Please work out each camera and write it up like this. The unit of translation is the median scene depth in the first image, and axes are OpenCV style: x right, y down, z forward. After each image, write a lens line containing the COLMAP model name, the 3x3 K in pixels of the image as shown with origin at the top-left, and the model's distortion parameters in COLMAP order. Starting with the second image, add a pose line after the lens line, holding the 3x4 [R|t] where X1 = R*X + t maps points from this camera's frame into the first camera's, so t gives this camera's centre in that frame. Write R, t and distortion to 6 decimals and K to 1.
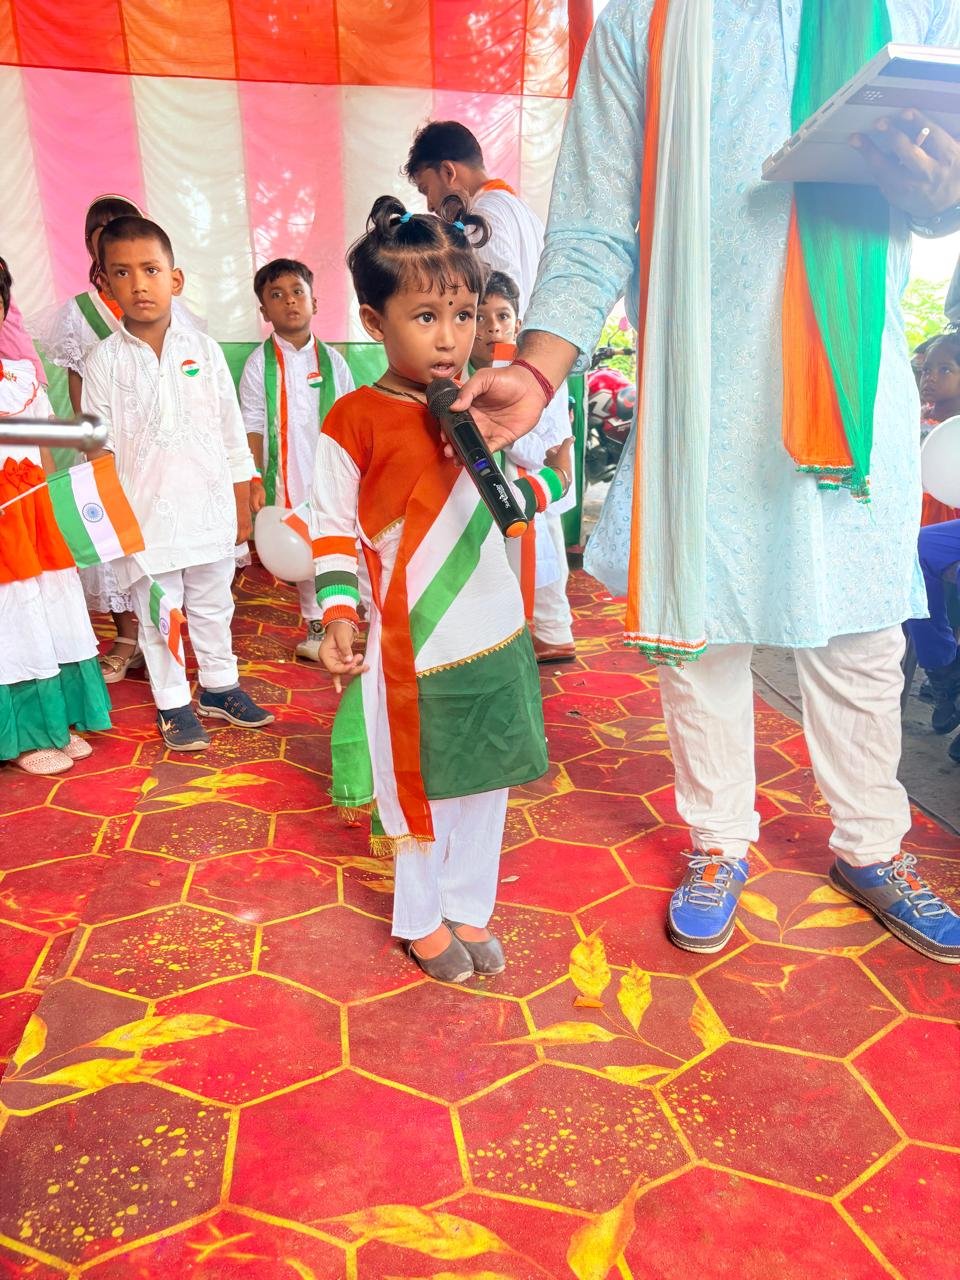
lens RADIAL K [[959.9, 0, 480.0], [0, 959.9, 640.0], [0, 0, 1]] dist [0.008210, 0.000996]
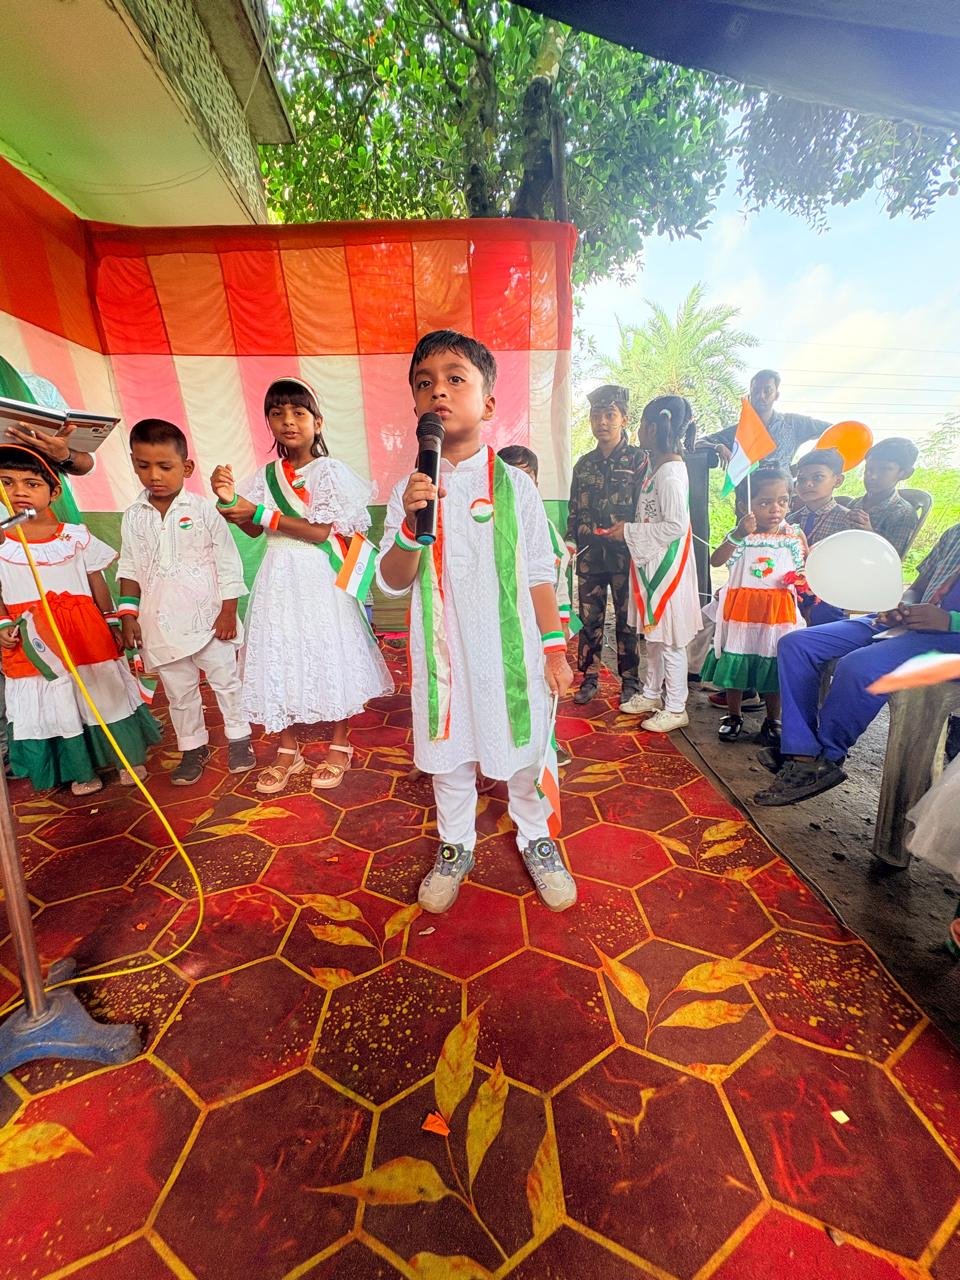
lens RADIAL K [[500.7, 0, 480.0], [0, 500.7, 640.0], [0, 0, 1]] dist [-0.000095, 0.000116]
pose [[0.989365, -0.004105, -0.145398, 0.211966], [-0.001229, 0.999330, -0.036579, -0.105999], [0.145451, 0.036368, 0.988697, 0.412356]]
